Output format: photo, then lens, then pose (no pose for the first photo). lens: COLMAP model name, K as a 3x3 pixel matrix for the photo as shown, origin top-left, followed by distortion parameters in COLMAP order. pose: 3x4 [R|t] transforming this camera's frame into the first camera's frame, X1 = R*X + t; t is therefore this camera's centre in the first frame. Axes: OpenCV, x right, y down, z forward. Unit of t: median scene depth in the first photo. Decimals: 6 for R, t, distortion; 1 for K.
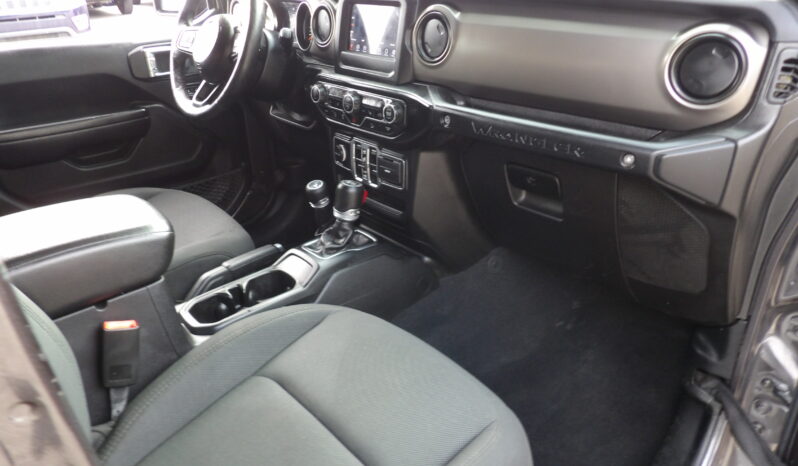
lens RADIAL K [[570.4, 0, 386.8], [0, 570.4, 231.4], [0, 0, 1]] dist [-0.053938, 0.074355]
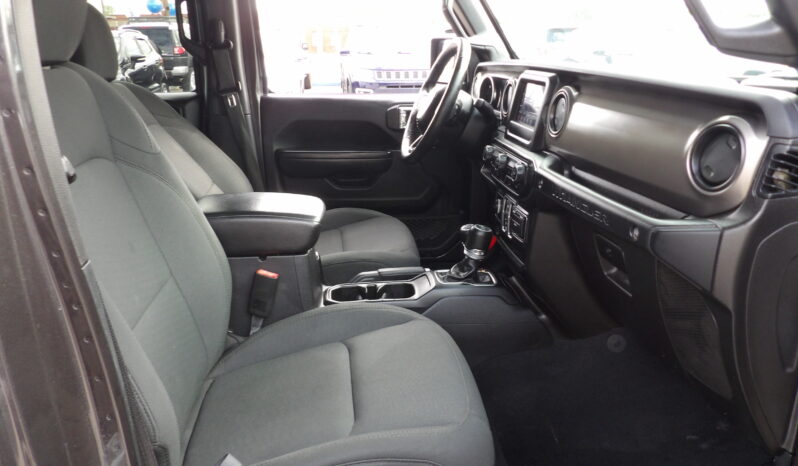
lens RADIAL K [[570.4, 0, 386.8], [0, 570.4, 231.4], [0, 0, 1]] dist [-0.053938, 0.074355]
pose [[0.819336, 0.207504, -0.534445, 0.405666], [-0.277078, 0.959424, -0.052271, 0.037773], [0.501913, 0.190911, 0.843586, -0.085345]]
